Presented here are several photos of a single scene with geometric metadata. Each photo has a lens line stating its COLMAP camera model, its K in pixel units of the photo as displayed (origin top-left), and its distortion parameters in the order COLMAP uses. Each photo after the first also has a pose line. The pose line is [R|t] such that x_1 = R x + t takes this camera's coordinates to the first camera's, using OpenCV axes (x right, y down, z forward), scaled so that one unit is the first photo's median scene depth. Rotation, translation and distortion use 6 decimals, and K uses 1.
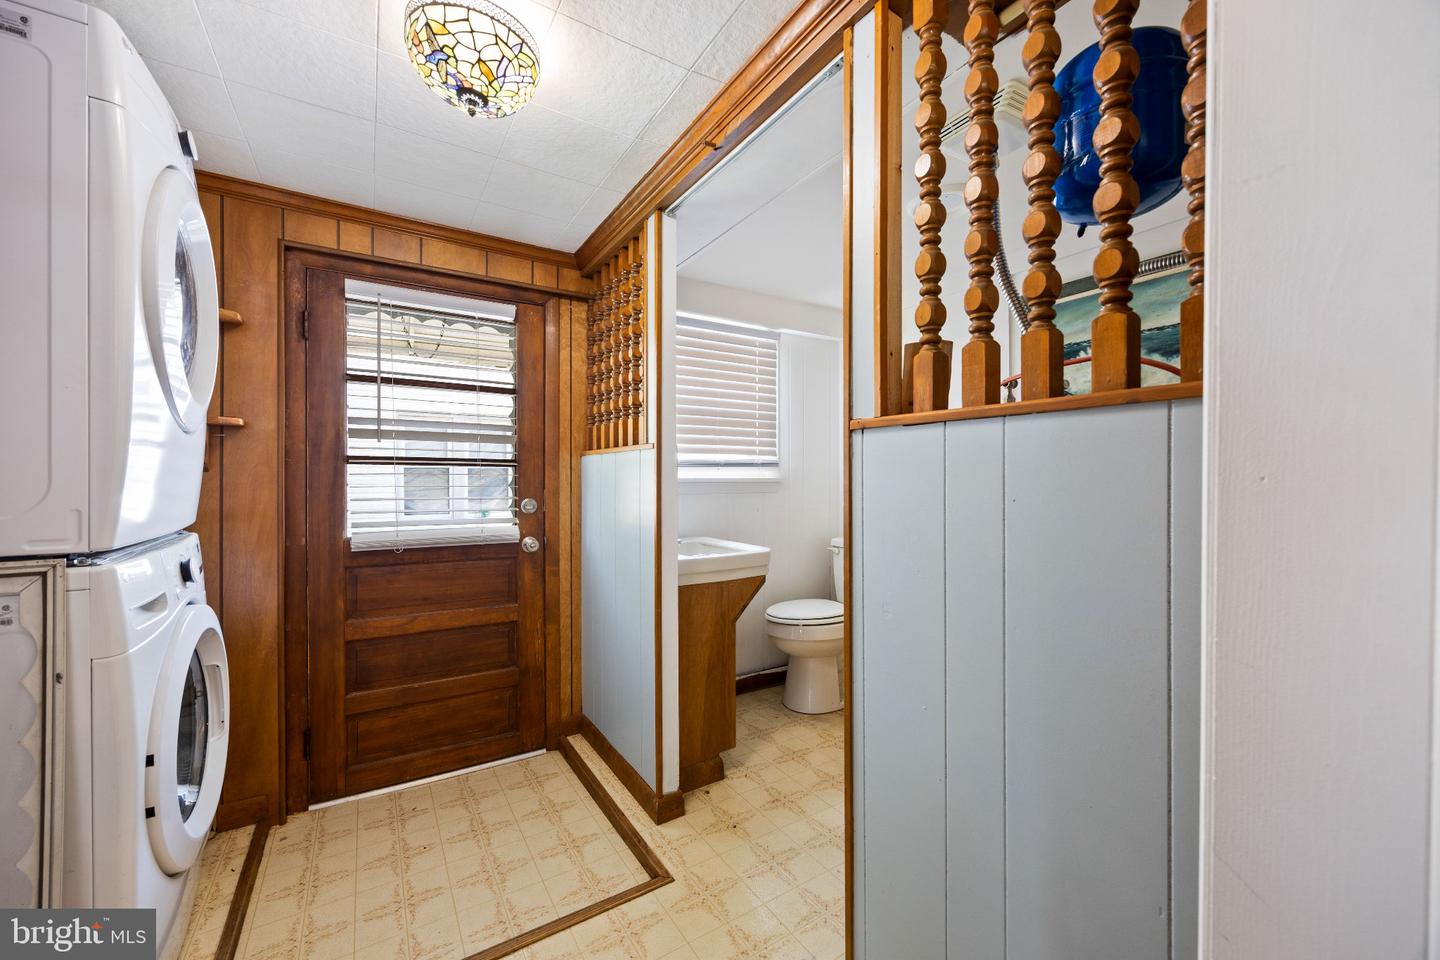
lens RADIAL K [[551.2, 0, 720.0], [0, 551.2, 480.0], [0, 0, 1]] dist [-0.000014, 0.000160]
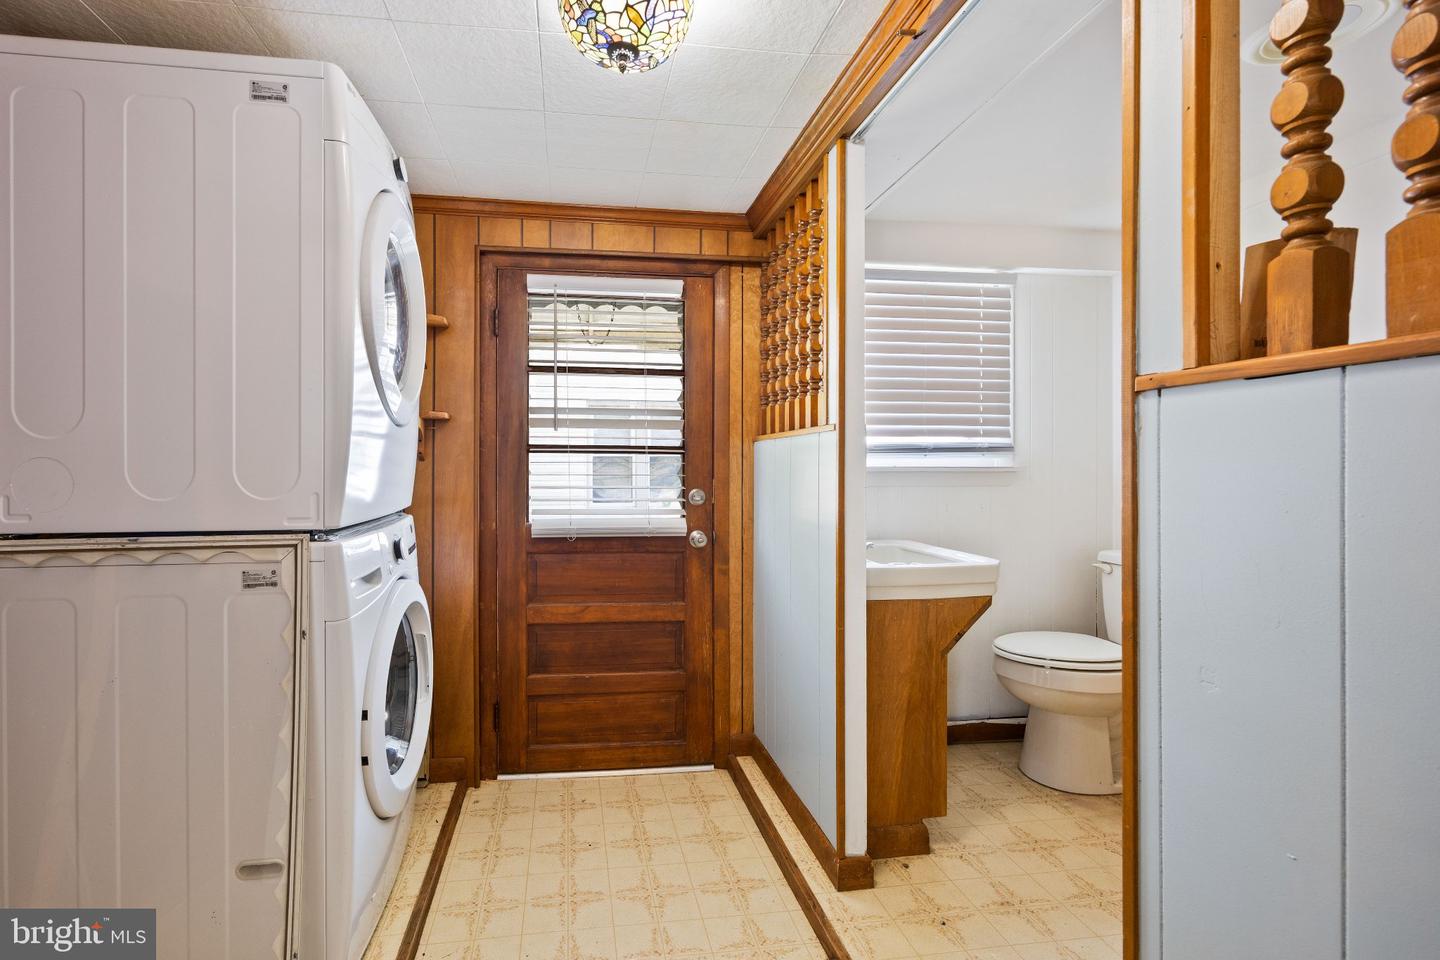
lens RADIAL K [[602.3, 0, 652.0], [0, 602.3, 469.0], [0, 0, 1]] dist [-0.001364, 0.000503]
pose [[0.904872, 0.001866, -0.425679, 0.014828], [-0.001937, 0.999998, 0.000266, 0.000580], [0.425678, 0.000584, 0.904874, 0.072538]]
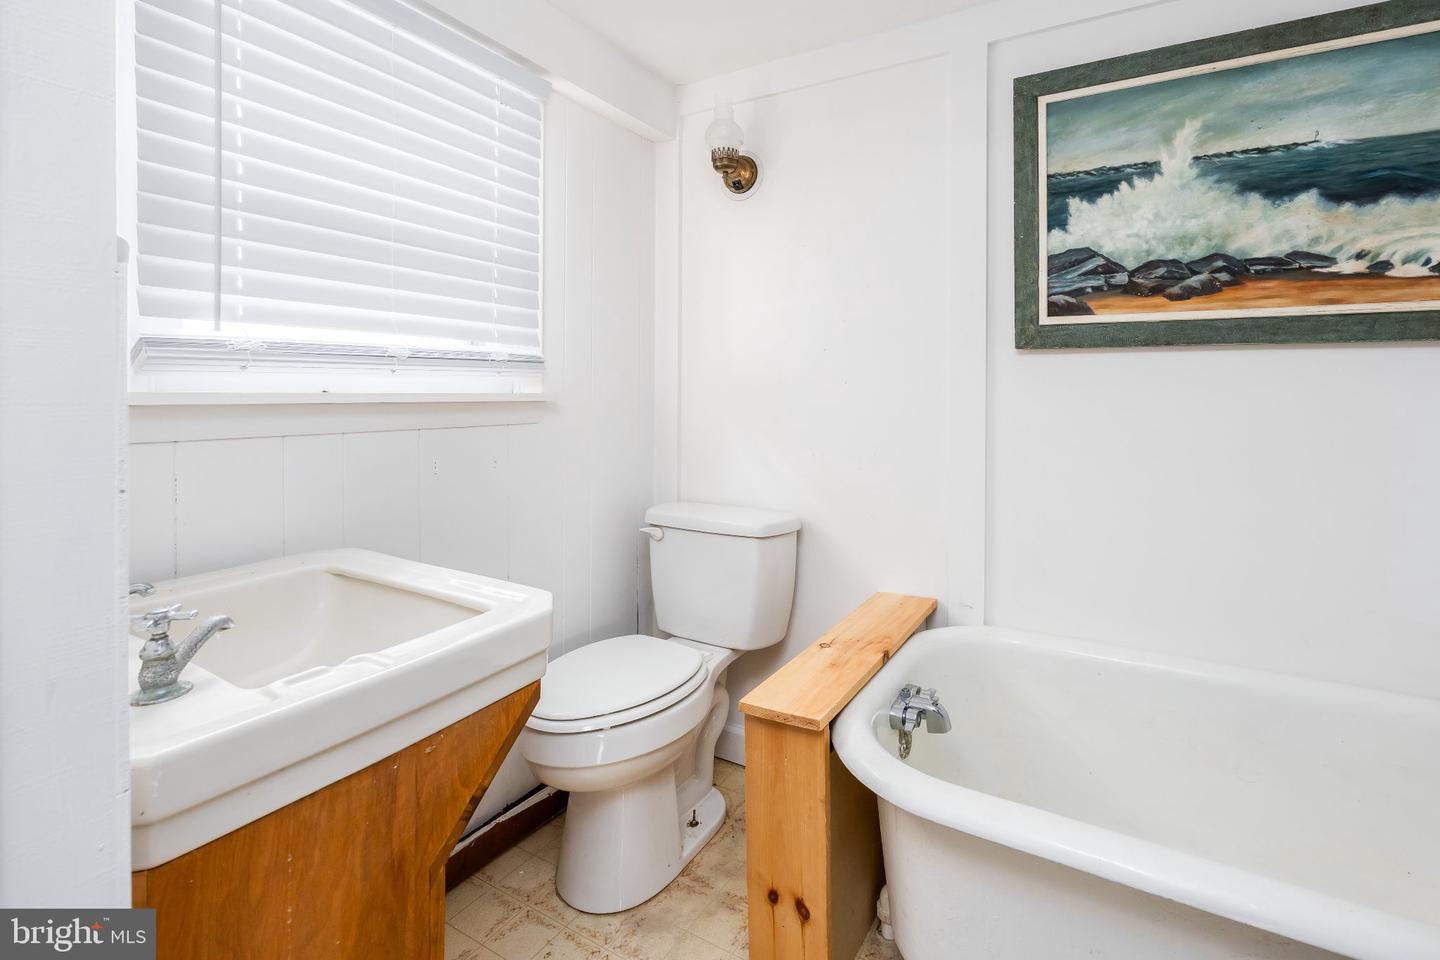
lens RADIAL K [[585.4, 0, 749.5], [0, 585.4, 393.5], [0, 0, 1]] dist [-0.010175, 0.000031]
pose [[0.866341, 0.008431, 0.499381, 0.014023], [-0.010954, 0.999938, 0.002122, -0.009293], [-0.499332, -0.007308, 0.866380, 0.723699]]
